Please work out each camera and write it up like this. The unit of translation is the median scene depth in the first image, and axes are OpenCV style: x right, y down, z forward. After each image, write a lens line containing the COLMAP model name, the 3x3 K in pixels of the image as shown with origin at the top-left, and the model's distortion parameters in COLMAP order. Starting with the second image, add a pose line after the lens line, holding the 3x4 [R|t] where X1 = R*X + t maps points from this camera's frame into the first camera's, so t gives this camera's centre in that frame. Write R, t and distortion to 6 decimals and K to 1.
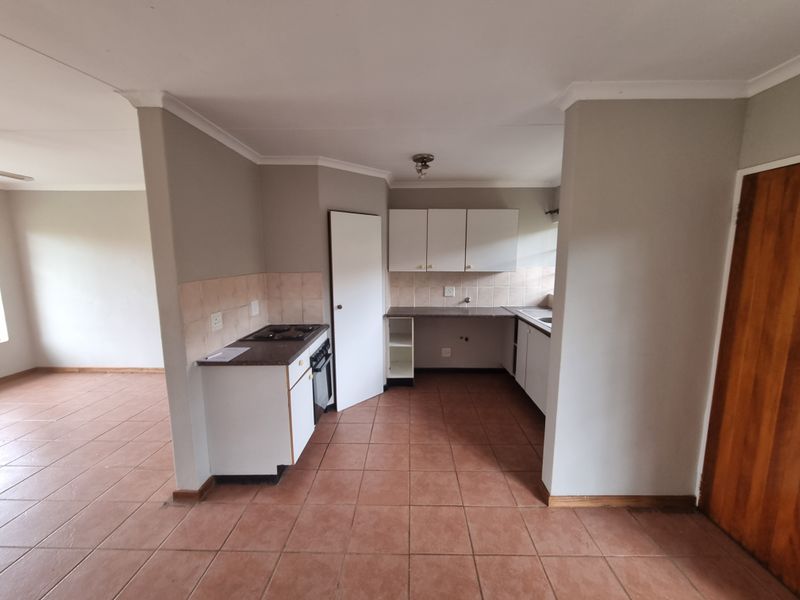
lens RADIAL K [[328.2, 0, 403.8], [0, 328.2, 299.6], [0, 0, 1]] dist [0.002894, 0.000632]
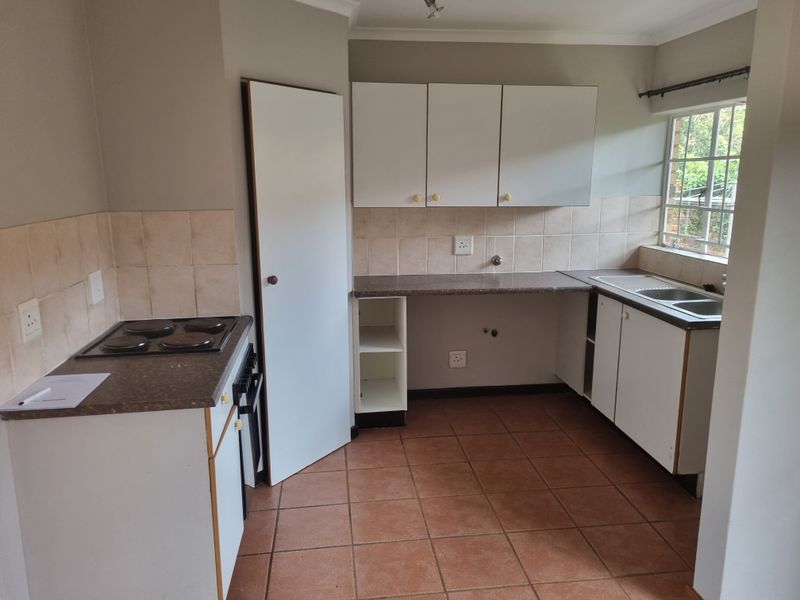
lens RADIAL K [[601.8, 0, 403.5], [0, 601.8, 299.0], [0, 0, 1]] dist [0.042366, -0.003816]
pose [[0.988585, -0.029278, 0.147794, -0.121040], [0.019150, 0.997399, 0.069487, -0.008148], [-0.149444, -0.065864, 0.986574, 0.059543]]
